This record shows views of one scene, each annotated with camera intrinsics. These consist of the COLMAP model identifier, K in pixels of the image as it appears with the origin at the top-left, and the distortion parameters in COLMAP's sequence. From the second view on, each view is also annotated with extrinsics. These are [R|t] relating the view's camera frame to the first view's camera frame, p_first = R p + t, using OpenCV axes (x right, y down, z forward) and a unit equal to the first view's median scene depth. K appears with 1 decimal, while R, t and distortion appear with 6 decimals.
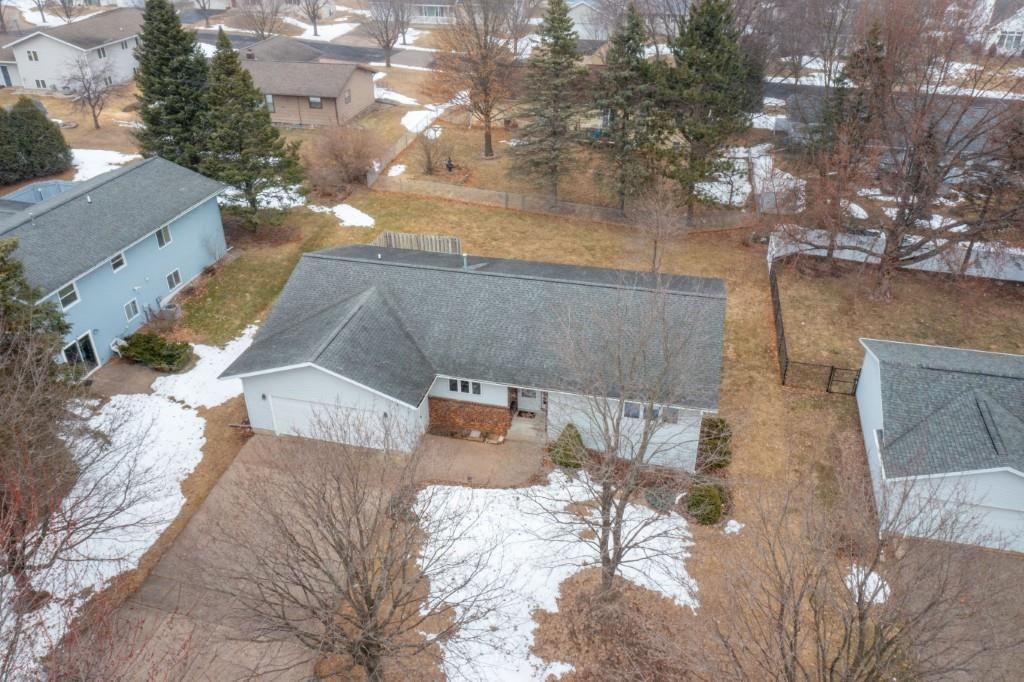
lens RADIAL K [[807.5, 0, 512.0], [0, 807.5, 341.0], [0, 0, 1]] dist [-0.029246, 0.005578]
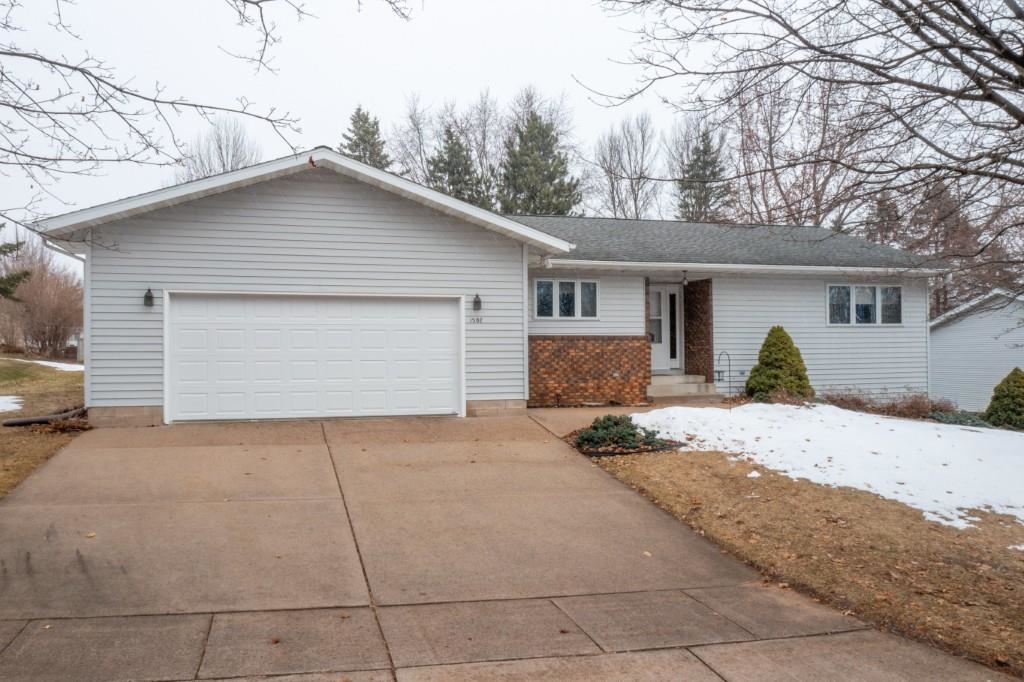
lens RADIAL K [[807.5, 0, 512.0], [0, 807.5, 341.0], [0, 0, 1]] dist [-0.029246, 0.005578]
pose [[0.865237, 0.007512, 0.501307, -0.316237], [0.252238, 0.857607, -0.448204, 0.272857], [-0.433291, 0.514251, 0.740138, 0.588779]]
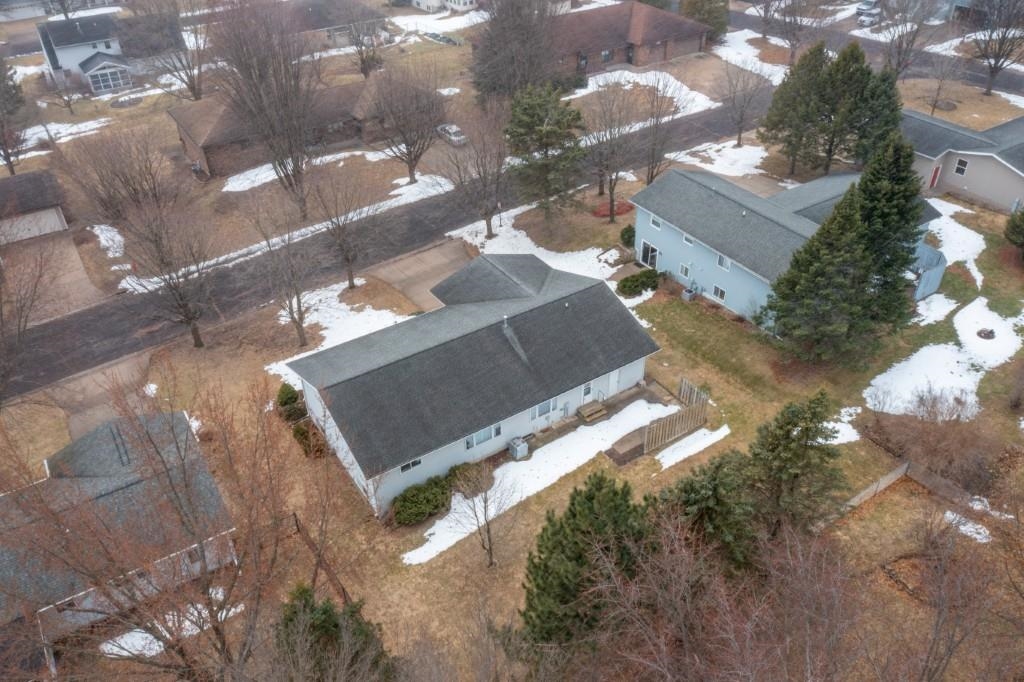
lens RADIAL K [[807.5, 0, 512.0], [0, 807.5, 341.0], [0, 0, 1]] dist [-0.029246, 0.005578]
pose [[-0.678206, 0.444000, -0.585577, 0.716266], [-0.360051, 0.493883, 0.791481, -1.123891], [0.640624, 0.747625, -0.175092, 1.267257]]
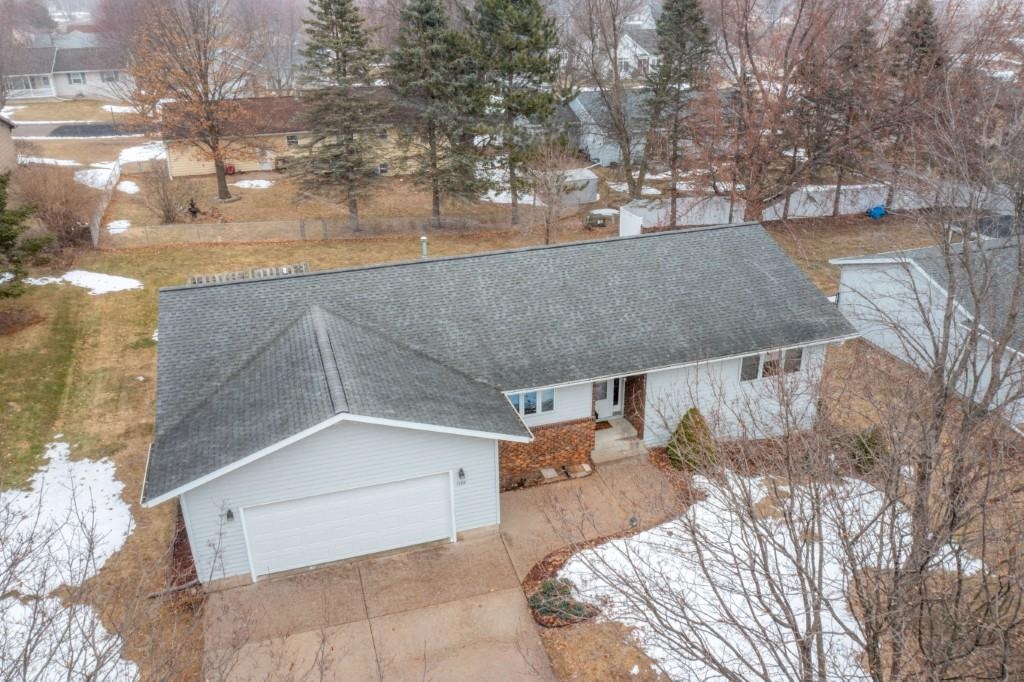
lens RADIAL K [[807.5, 0, 512.0], [0, 807.5, 341.0], [0, 0, 1]] dist [-0.029246, 0.005578]
pose [[0.854206, -0.217569, 0.472225, -0.339823], [0.271896, 0.961077, -0.049033, 0.031617], [-0.443177, 0.170280, 0.880113, 0.377219]]
